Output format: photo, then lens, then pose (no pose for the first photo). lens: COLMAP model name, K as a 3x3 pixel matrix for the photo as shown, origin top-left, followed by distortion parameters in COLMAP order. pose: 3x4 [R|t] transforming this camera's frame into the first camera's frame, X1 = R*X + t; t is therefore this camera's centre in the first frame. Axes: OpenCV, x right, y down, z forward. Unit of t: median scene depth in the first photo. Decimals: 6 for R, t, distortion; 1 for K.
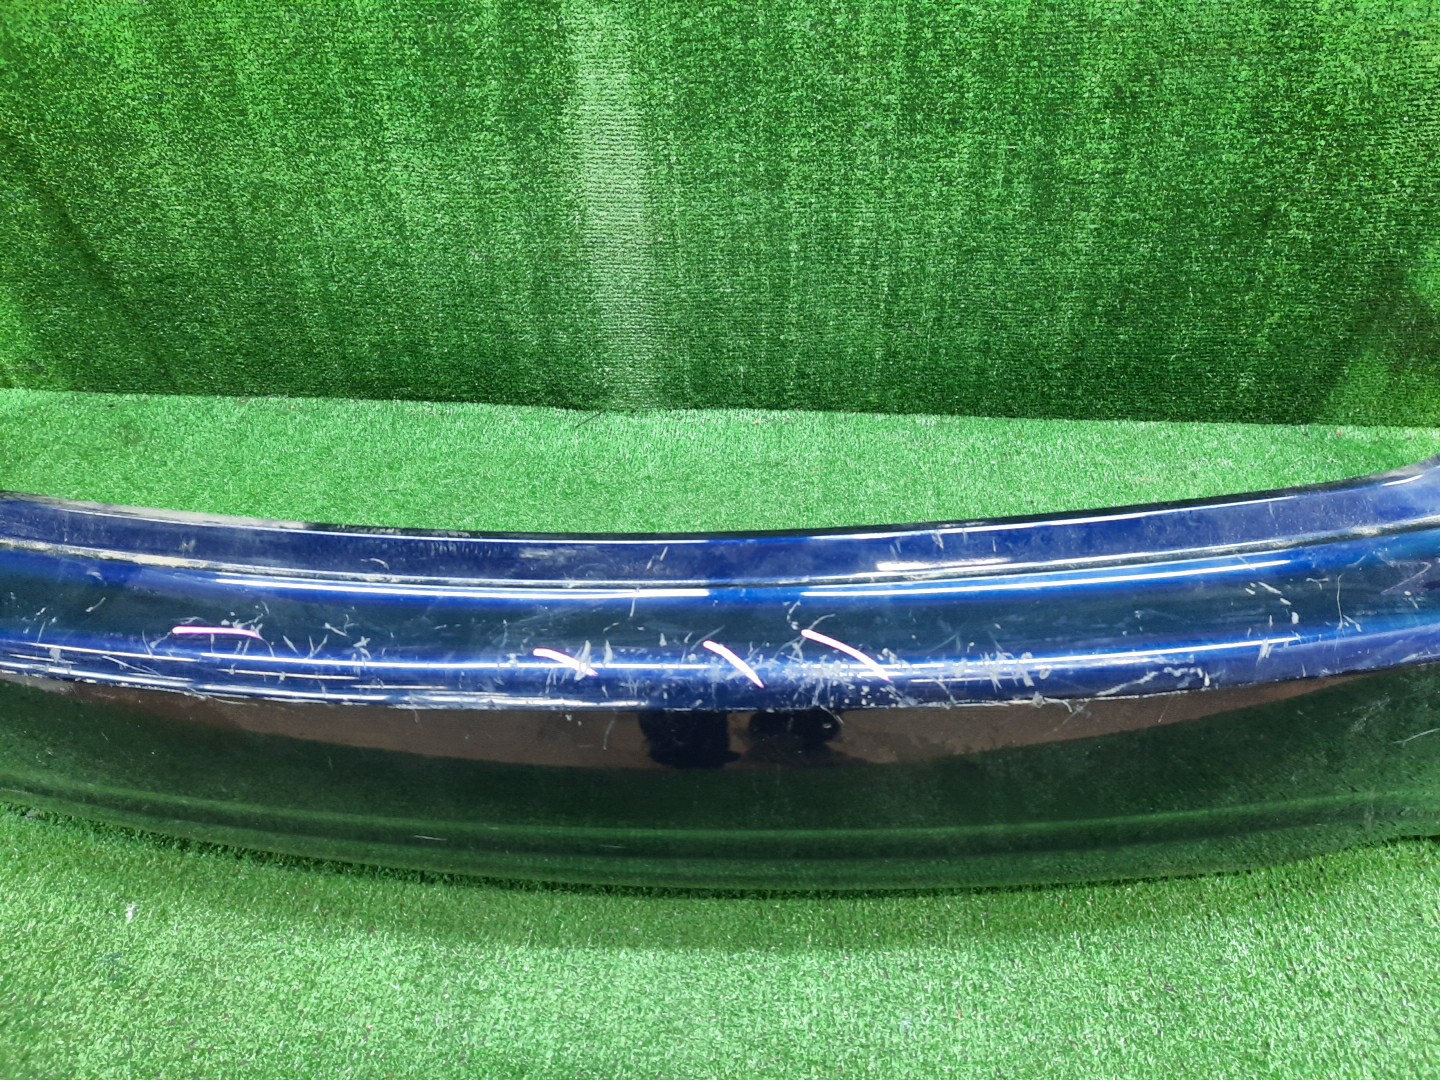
lens RADIAL K [[1044.4, 0, 722.9], [0, 1044.4, 548.5], [0, 0, 1]] dist [0.048967, -0.062293]
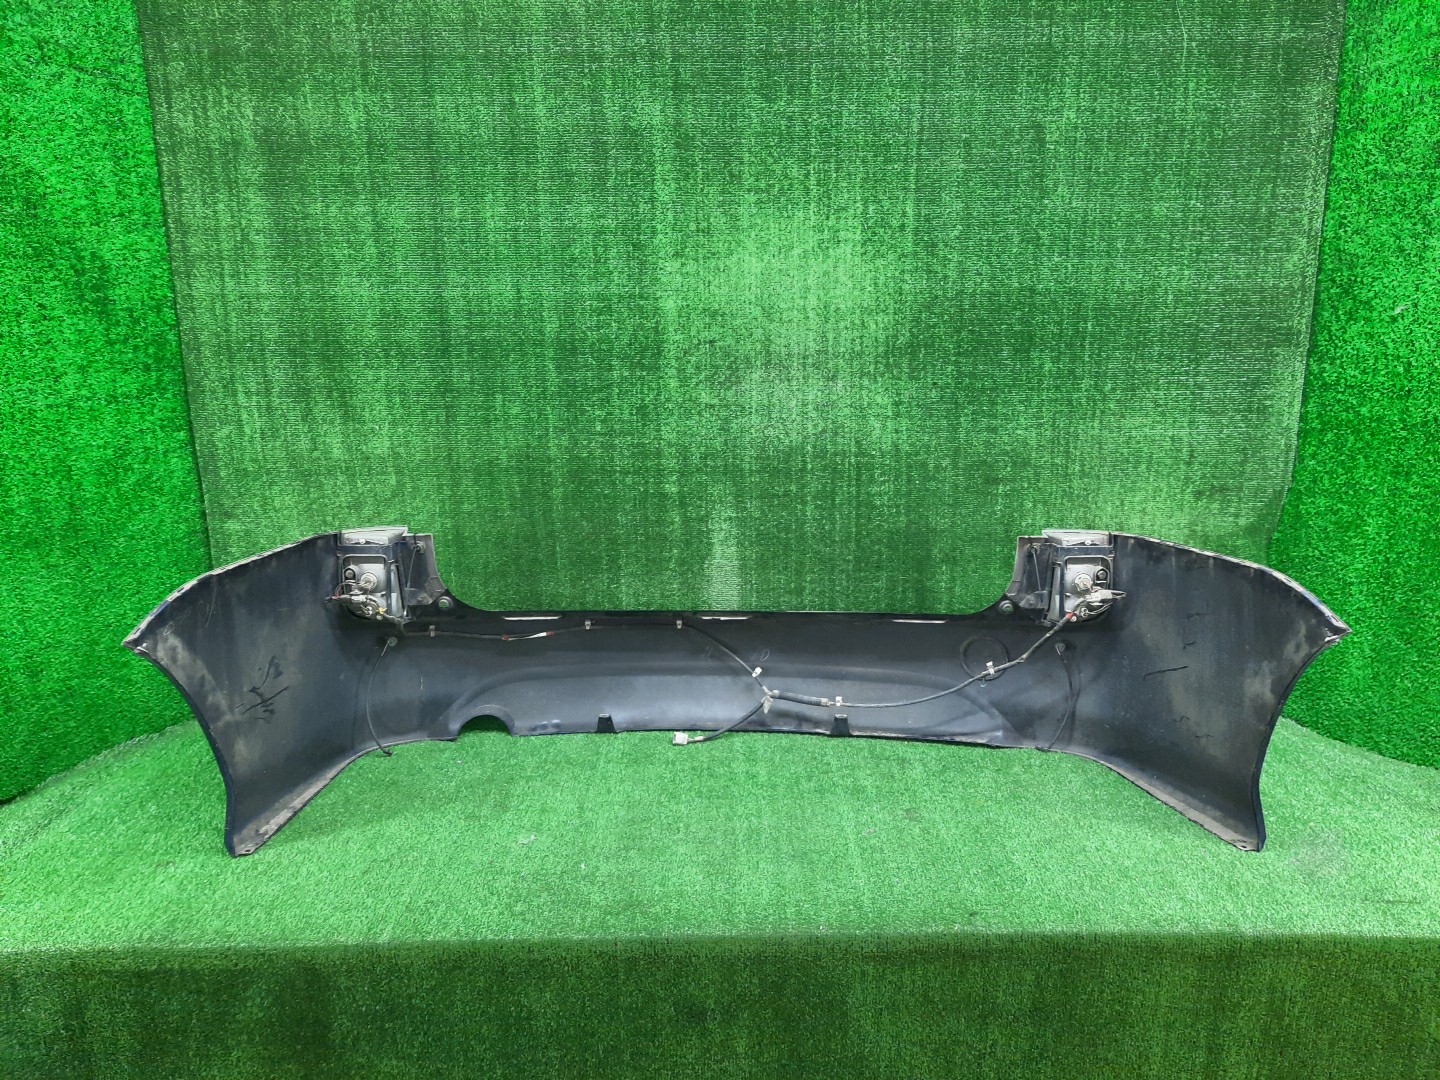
lens RADIAL K [[1044.4, 0, 722.9], [0, 1044.4, 548.5], [0, 0, 1]] dist [0.048967, -0.062293]
pose [[0.996979, 0.001944, 0.077653, -0.282051], [0.028052, 0.923209, -0.383274, 0.402089], [-0.072435, 0.384294, 0.920365, -1.039375]]
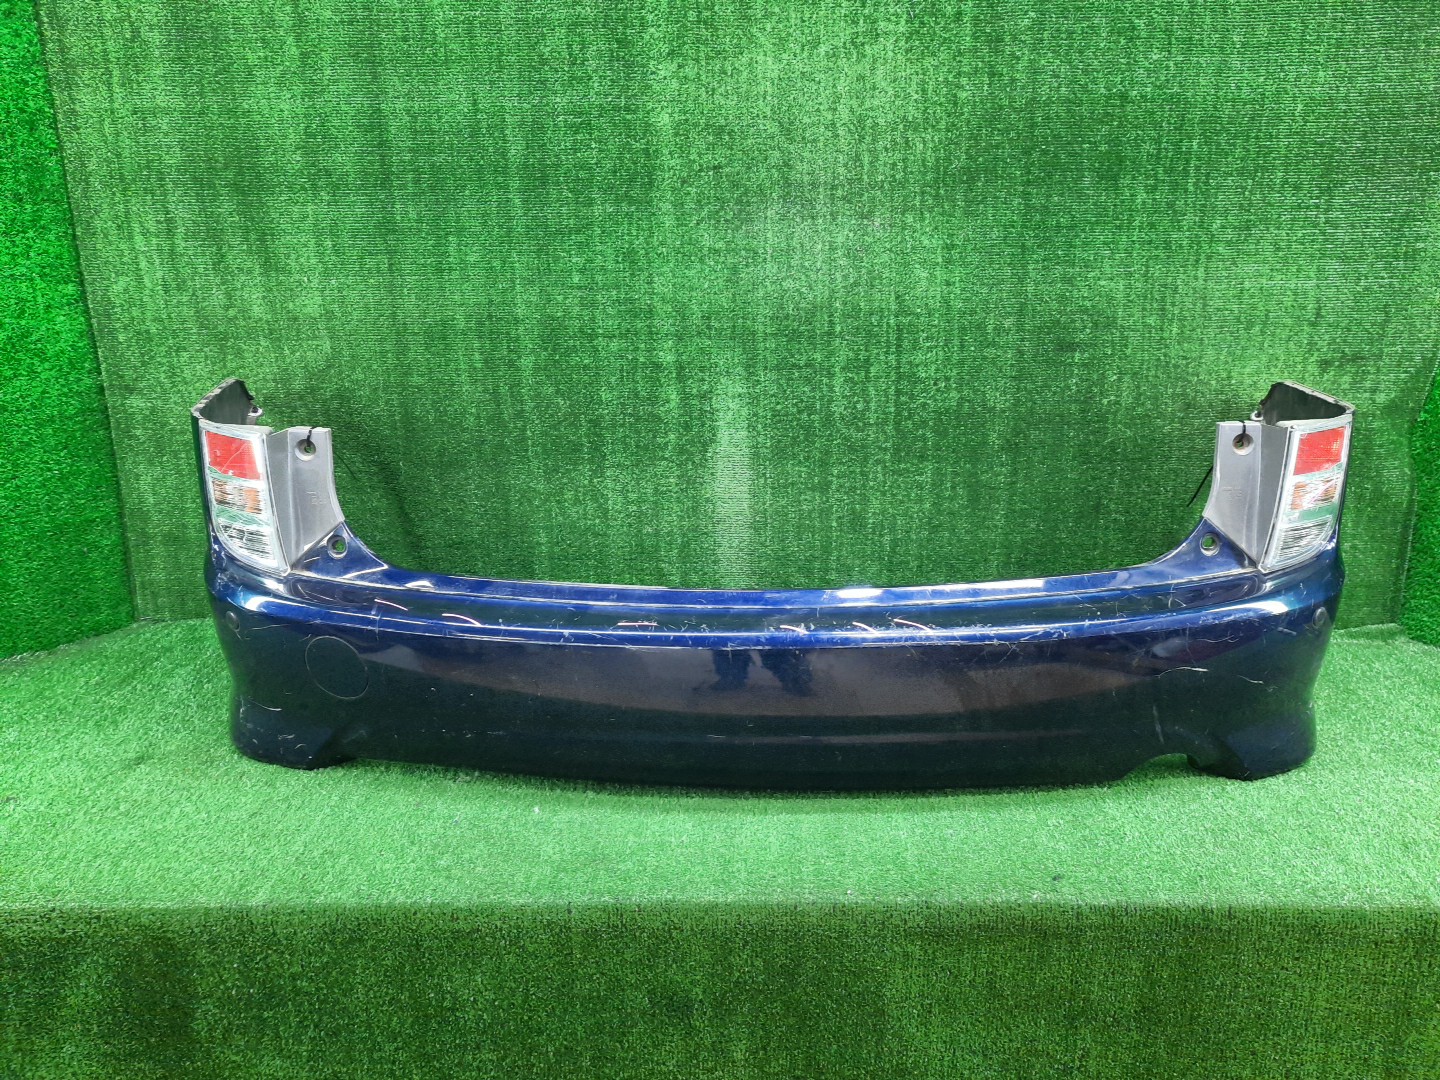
lens RADIAL K [[1044.4, 0, 722.9], [0, 1044.4, 548.5], [0, 0, 1]] dist [0.048967, -0.062293]
pose [[0.998675, 0.004762, 0.051242, -0.215655], [0.014007, 0.932965, -0.359694, 0.388268], [-0.049520, 0.359935, 0.931662, -0.616106]]
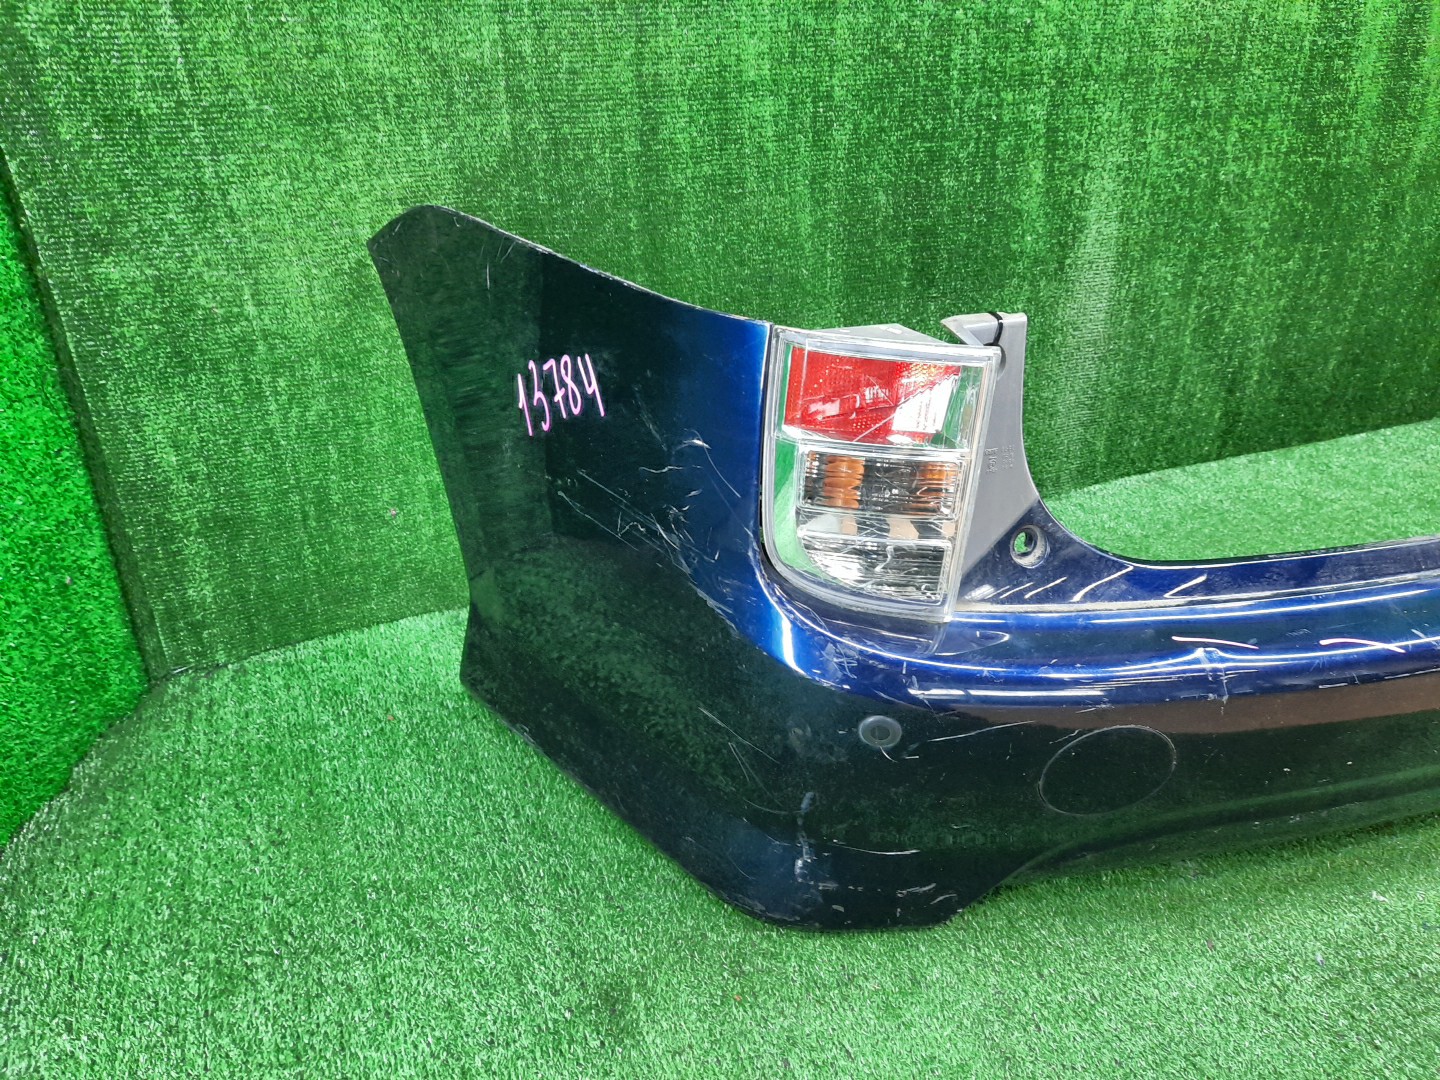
lens RADIAL K [[1044.4, 0, 722.9], [0, 1044.4, 548.5], [0, 0, 1]] dist [0.048967, -0.062293]
pose [[0.894376, -0.200670, 0.399778, -1.068159], [0.256111, 0.962462, -0.089856, -0.075112], [-0.366740, 0.182752, 0.912197, 0.079917]]
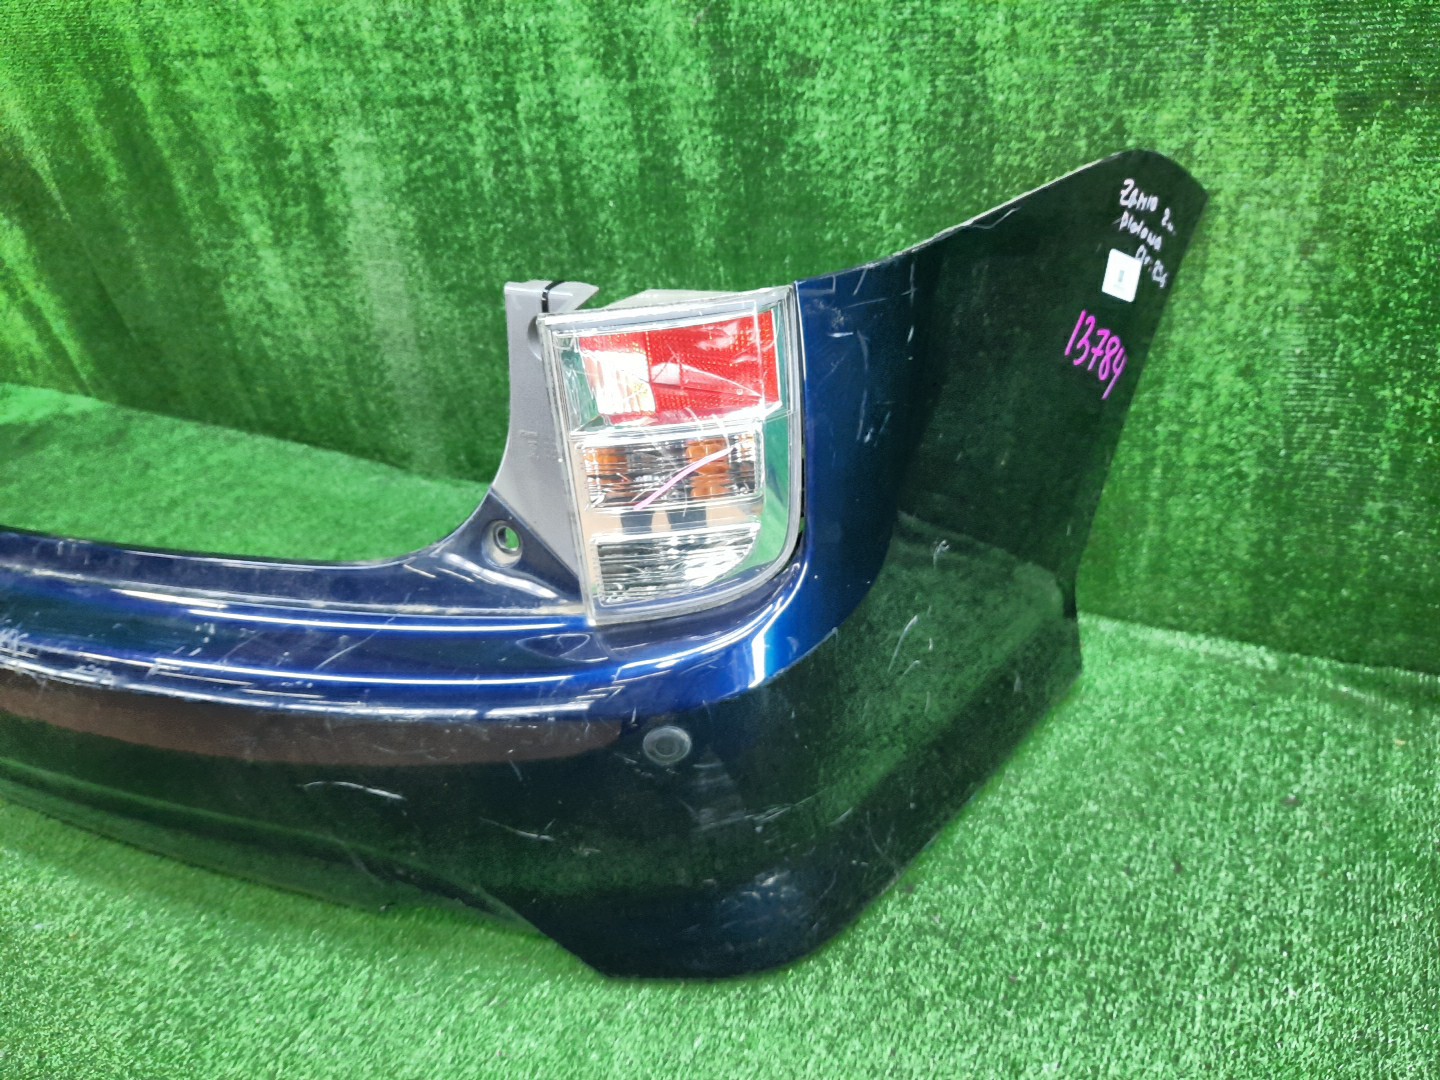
lens RADIAL K [[1044.4, 0, 722.9], [0, 1044.4, 548.5], [0, 0, 1]] dist [0.048967, -0.062293]
pose [[0.919445, 0.168515, -0.355280, 0.769044], [-0.203542, 0.977015, -0.063343, -0.048986], [0.336439, 0.130555, 0.932611, 0.016700]]
